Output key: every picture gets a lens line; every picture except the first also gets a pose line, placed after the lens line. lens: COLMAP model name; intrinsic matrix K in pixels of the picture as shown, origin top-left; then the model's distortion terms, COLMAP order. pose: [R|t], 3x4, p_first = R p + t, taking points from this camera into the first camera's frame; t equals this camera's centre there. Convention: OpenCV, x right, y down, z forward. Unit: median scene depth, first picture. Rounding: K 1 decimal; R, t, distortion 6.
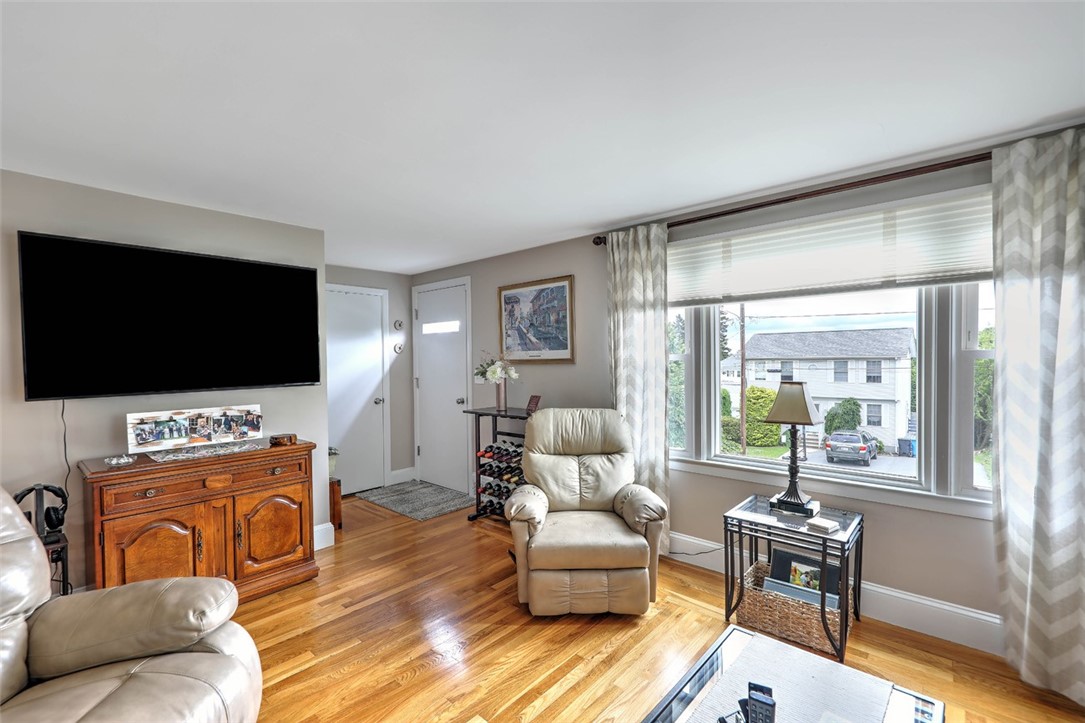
lens RADIAL K [[473.8, 0, 540.1], [0, 473.8, 366.4], [0, 0, 1]] dist [0.000758, 0.000083]
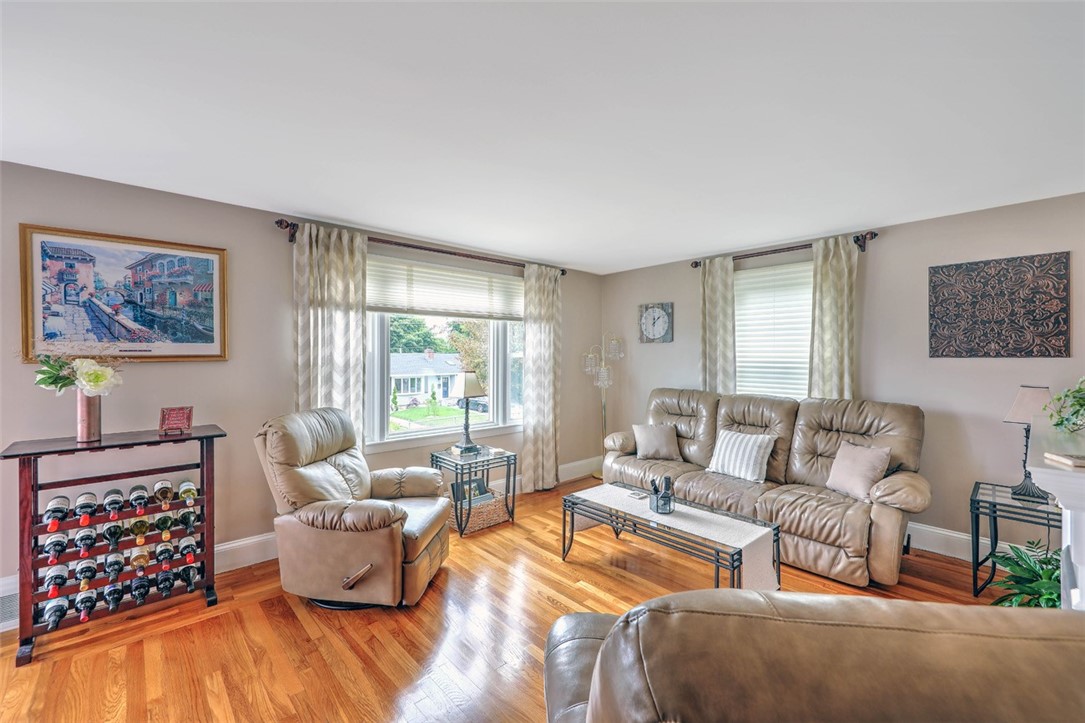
lens RADIAL K [[447.4, 0, 535.9], [0, 447.4, 352.1], [0, 0, 1]] dist [0.003286, -0.000026]
pose [[0.103320, 0.013337, 0.994559, -0.810145], [0.010189, 0.999843, -0.014466, -0.006571], [-0.994596, 0.011628, 0.103168, 0.530281]]
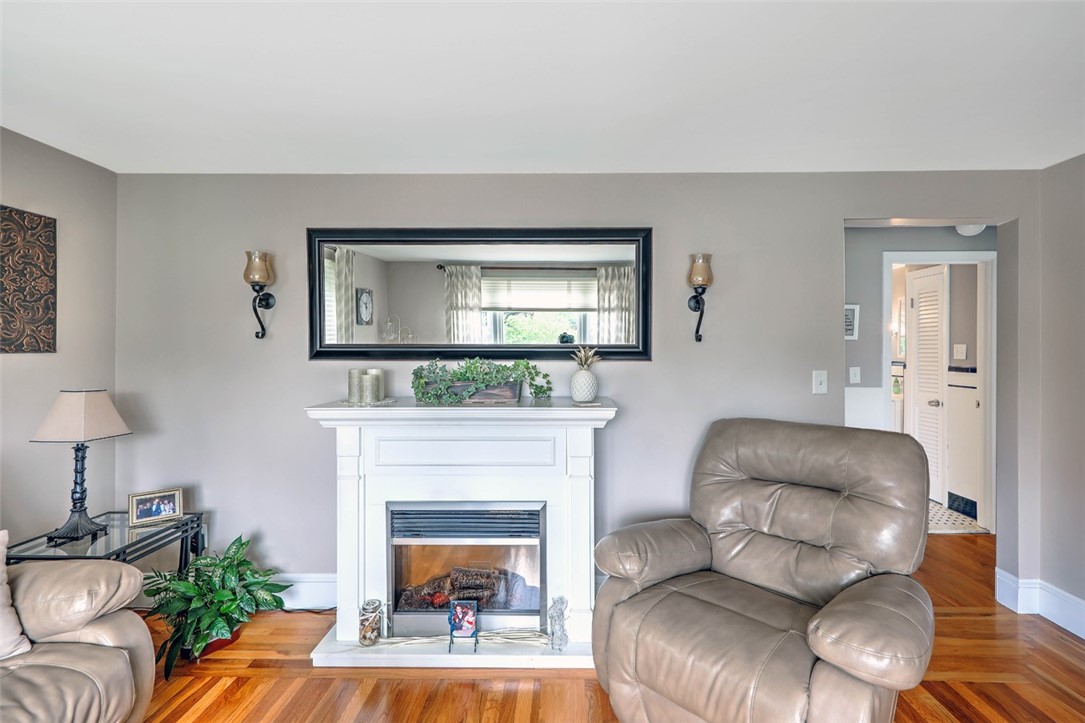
lens RADIAL K [[482.8, 0, 543.2], [0, 482.8, 351.5], [0, 0, 1]] dist [0.001872, 0.000655]
pose [[-0.746913, 0.011292, -0.664826, 0.146150], [0.000948, 0.999873, 0.015918, -0.011448], [0.664921, 0.011259, -0.746828, 0.652952]]
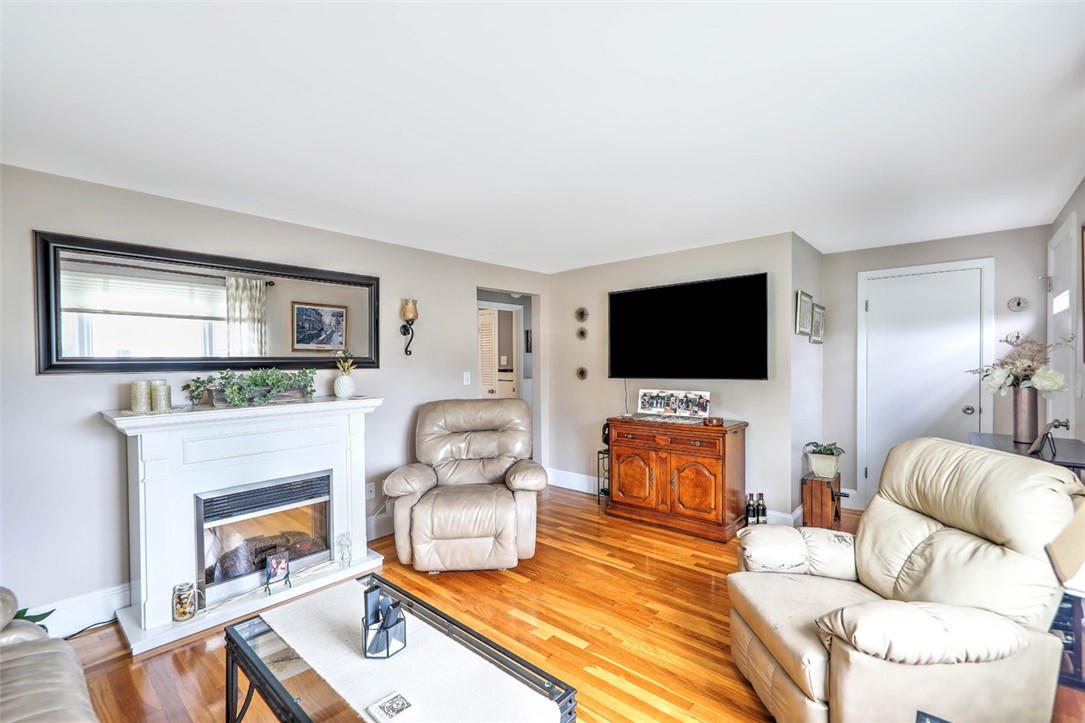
lens RADIAL K [[473.8, 0, 540.1], [0, 473.8, 366.4], [0, 0, 1]] dist [0.000758, 0.000083]
pose [[0.018483, 0.027484, -0.999451, 0.696478], [-0.004986, 0.999612, 0.027396, -0.021898], [0.999817, 0.004476, 0.018613, 0.530832]]
